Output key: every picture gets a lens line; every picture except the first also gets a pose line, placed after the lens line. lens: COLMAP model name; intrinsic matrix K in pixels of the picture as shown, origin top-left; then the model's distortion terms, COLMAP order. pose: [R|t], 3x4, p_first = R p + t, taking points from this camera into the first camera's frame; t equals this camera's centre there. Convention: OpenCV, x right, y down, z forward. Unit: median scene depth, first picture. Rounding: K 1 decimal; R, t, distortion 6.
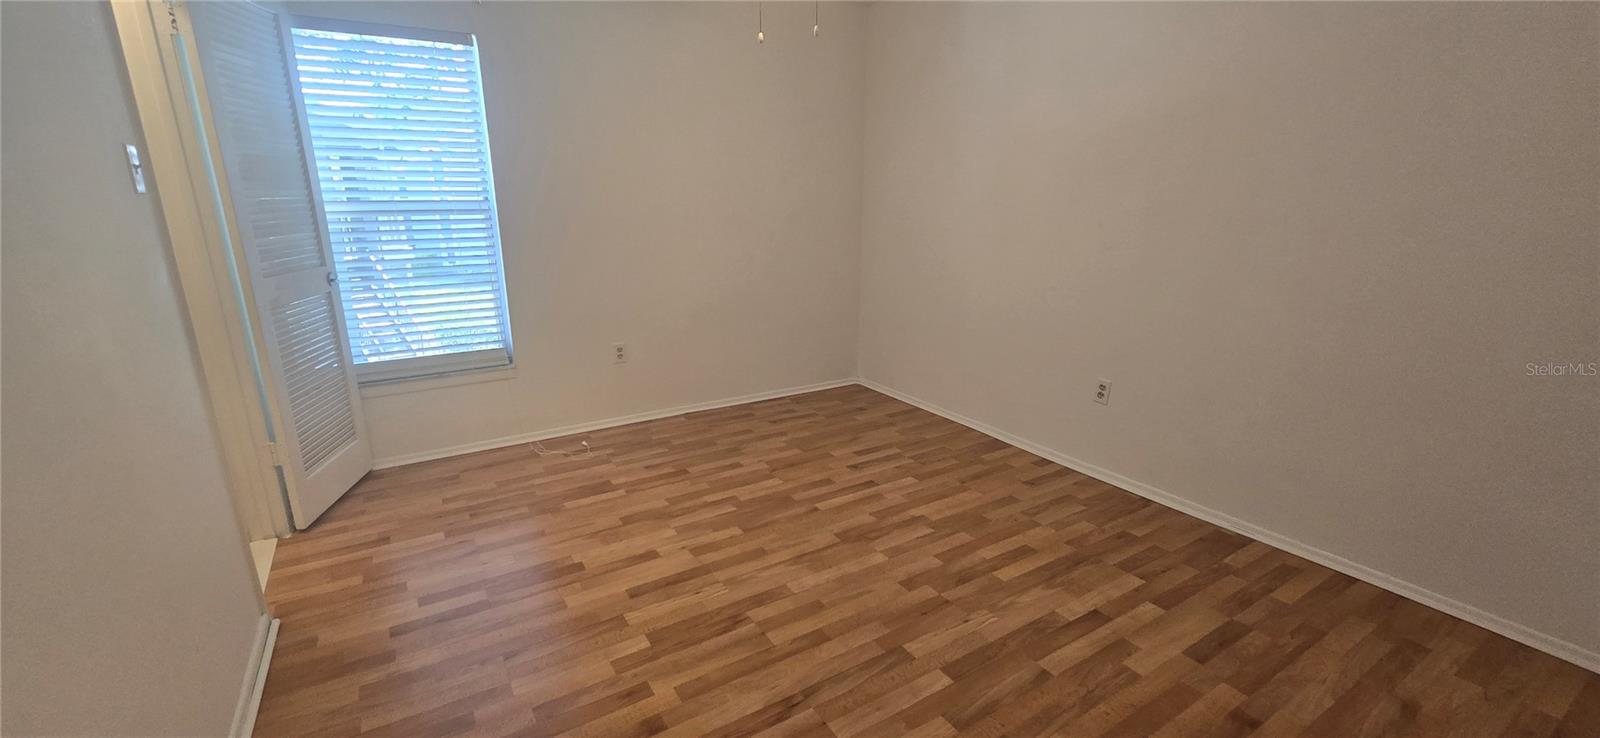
lens RADIAL K [[654.0, 0, 791.9], [0, 654.0, 365.3], [0, 0, 1]] dist [-0.001209, -0.000515]
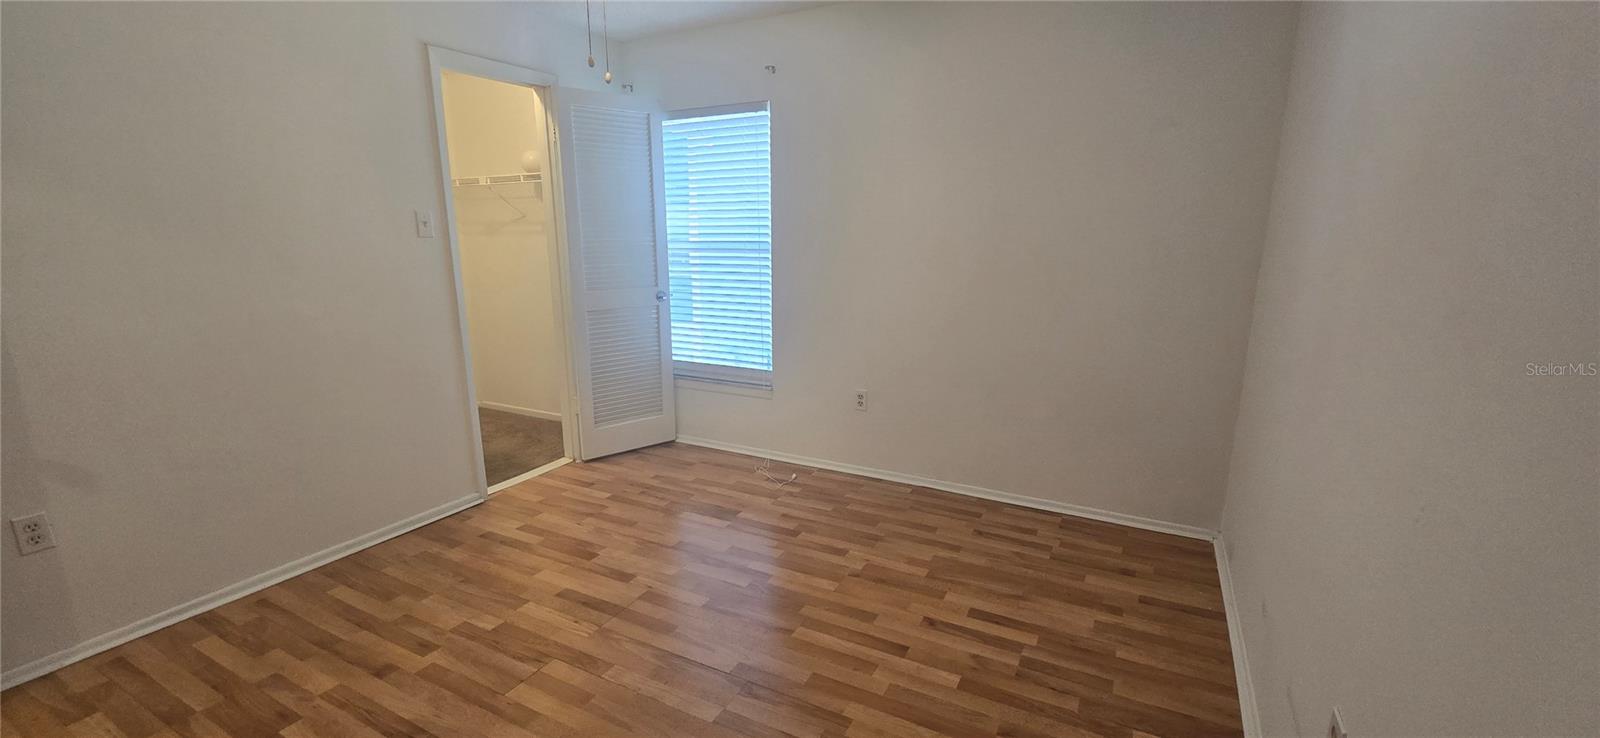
lens RADIAL K [[654.0, 0, 792.0], [0, 654.0, 366.0], [0, 0, 1]] dist [-0.001209, -0.000515]
pose [[0.509421, 0.172934, -0.842962, 0.562602], [-0.218528, 0.973483, 0.067649, -0.127698], [0.832308, 0.149749, 0.533703, 0.458895]]
